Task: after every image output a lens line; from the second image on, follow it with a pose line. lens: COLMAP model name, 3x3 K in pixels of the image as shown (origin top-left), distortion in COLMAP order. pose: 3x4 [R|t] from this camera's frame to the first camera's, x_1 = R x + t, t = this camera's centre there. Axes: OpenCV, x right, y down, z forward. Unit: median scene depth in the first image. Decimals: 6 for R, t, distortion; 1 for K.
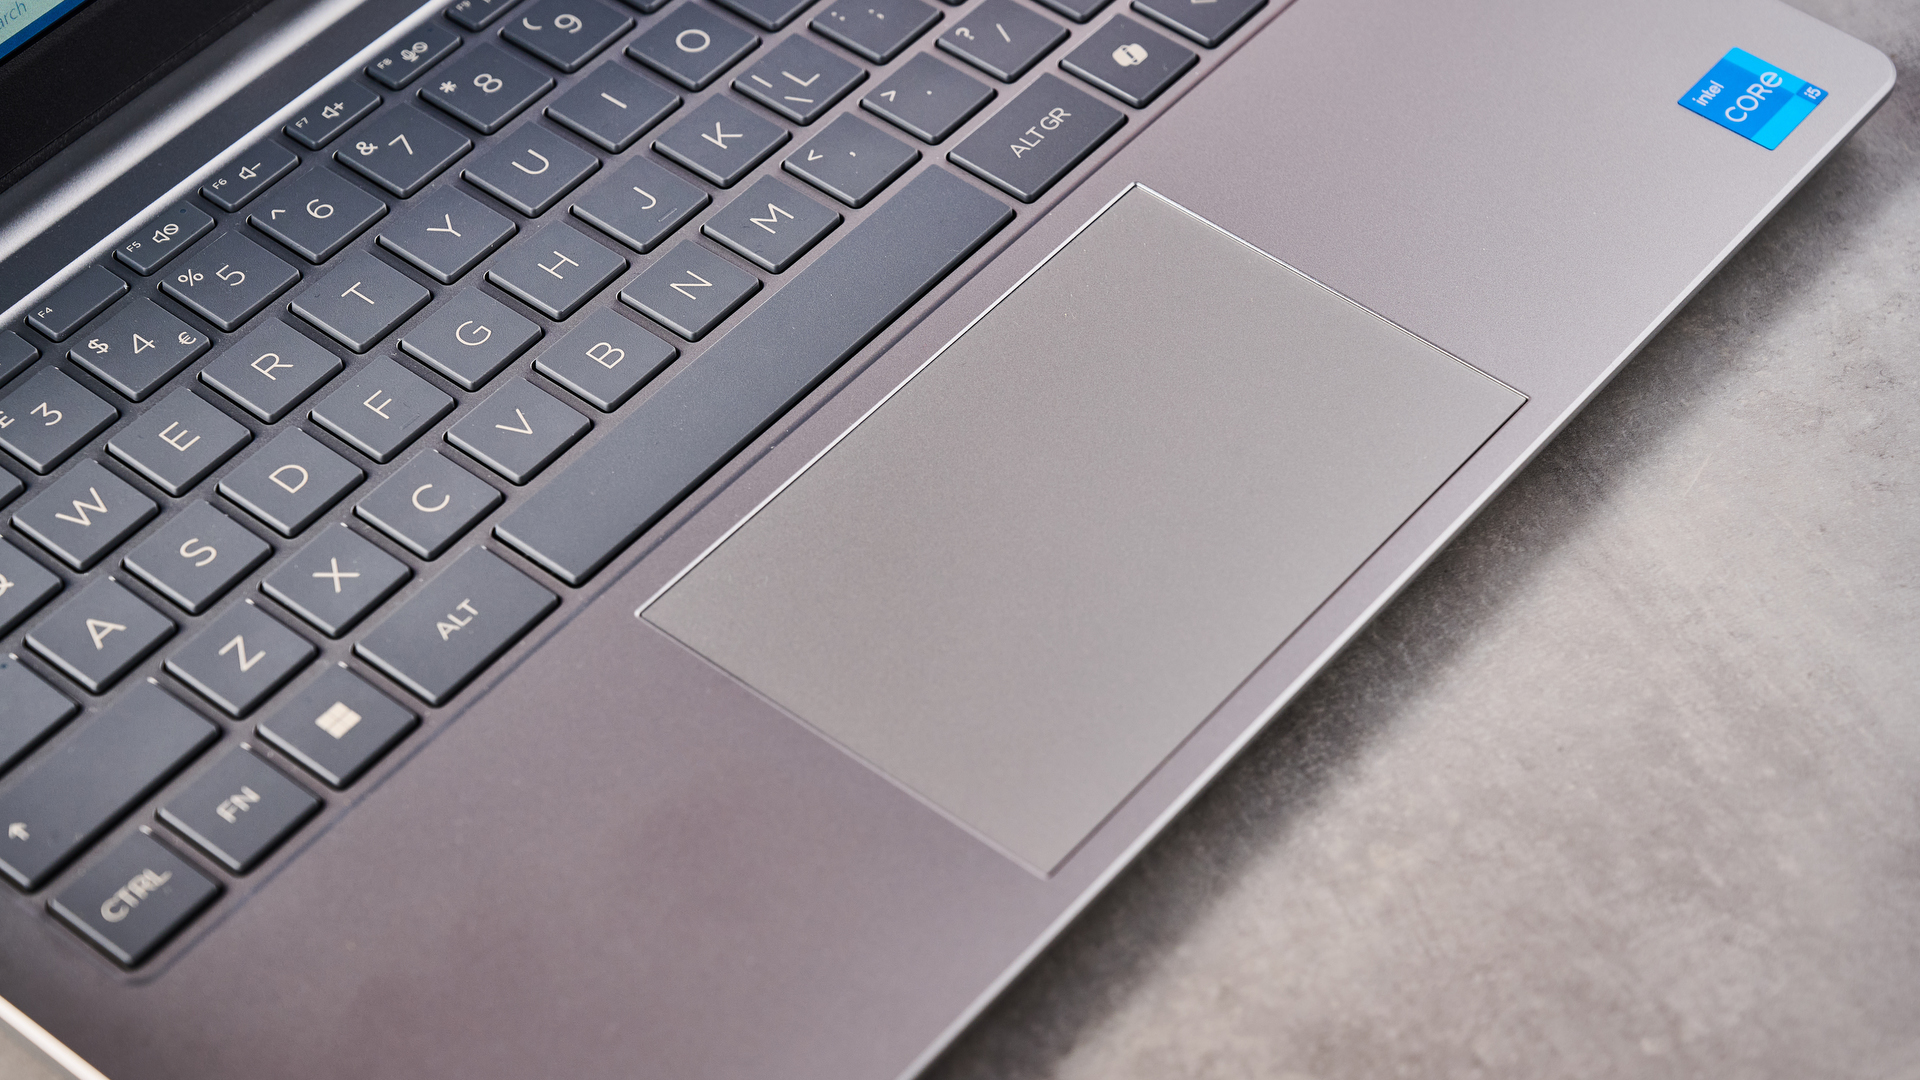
lens RADIAL K [[4053.9, 0, 960.0], [0, 4053.9, 540.0], [0, 0, 1]] dist [-0.220546, 0.064279]
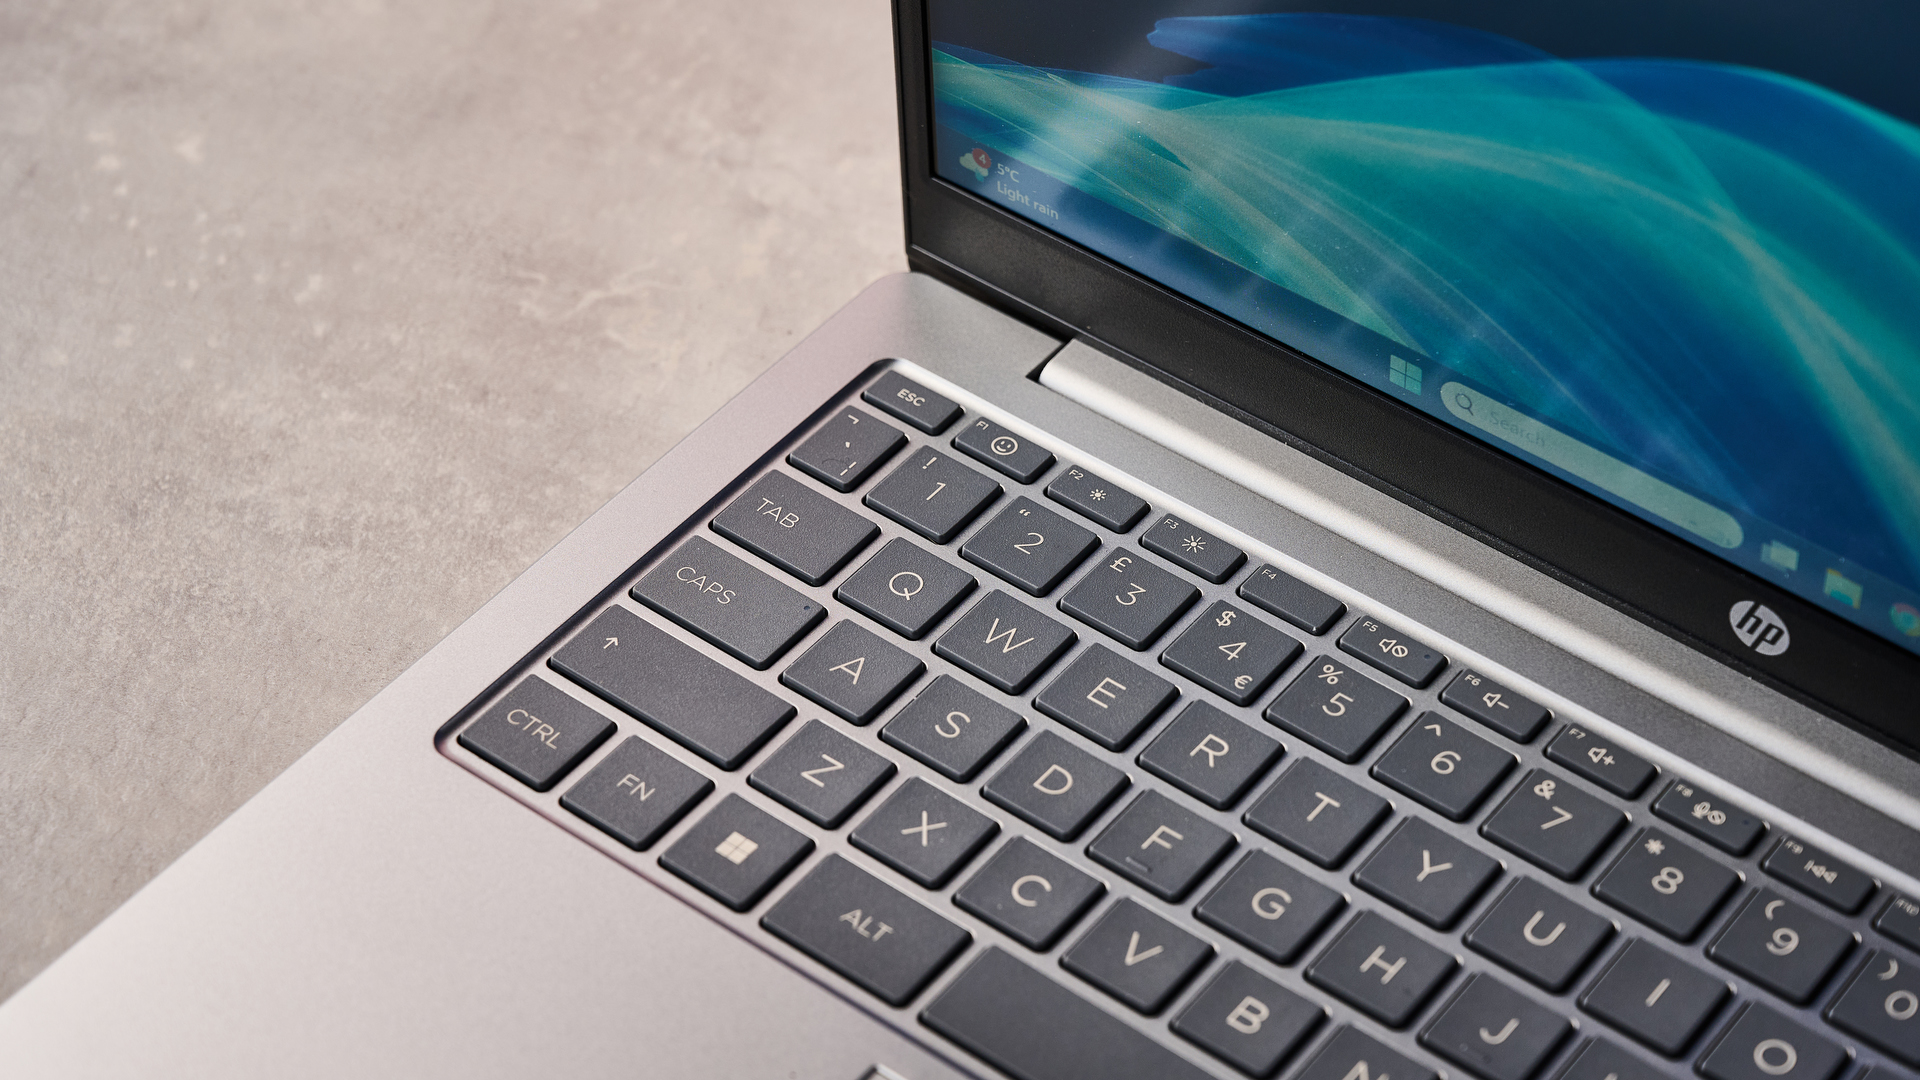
lens RADIAL K [[4053.9, 0, 960.0], [0, 4053.9, 540.0], [0, 0, 1]] dist [-0.220546, 0.064279]
pose [[0.016772, 0.681417, -0.731703, 0.509525], [-0.738565, 0.501731, 0.450320, -0.466599], [0.673974, 0.532857, 0.511685, 0.441801]]
